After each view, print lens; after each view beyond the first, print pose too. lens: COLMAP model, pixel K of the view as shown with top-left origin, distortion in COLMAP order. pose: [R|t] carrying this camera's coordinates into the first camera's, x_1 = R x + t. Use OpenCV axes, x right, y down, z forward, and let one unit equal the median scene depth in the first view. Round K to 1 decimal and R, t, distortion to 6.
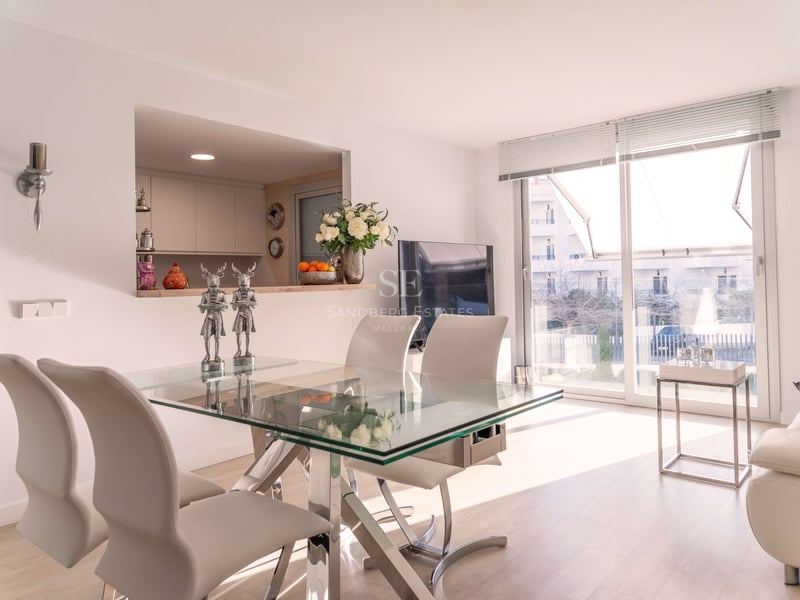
lens RADIAL K [[618.8, 0, 400.0], [0, 618.8, 300.0], [0, 0, 1]] dist [0.007096, 0.002633]
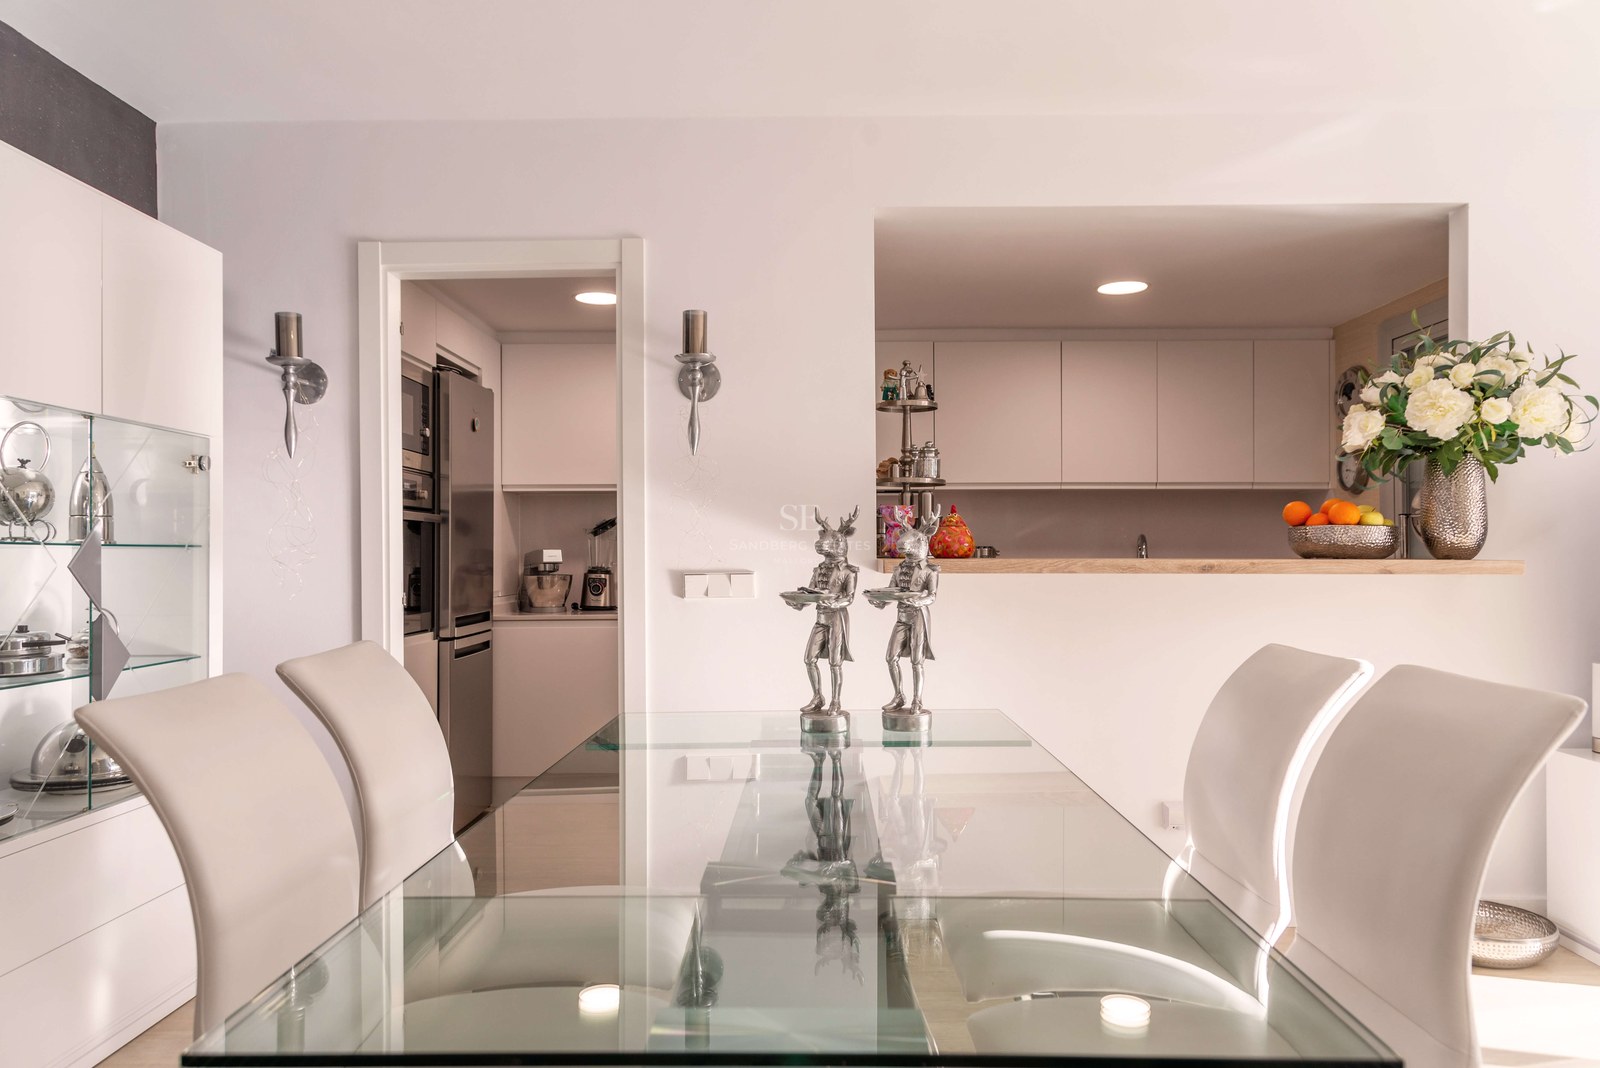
lens RADIAL K [[1101.8, 0, 800.0], [0, 1101.8, 534.0], [0, 0, 1]] dist [0.007990, 0.001622]
pose [[0.606236, 0.012441, -0.795187, 0.443071], [-0.040842, 0.999045, -0.015507, -0.029466], [0.794235, 0.041877, 0.606165, 0.571587]]
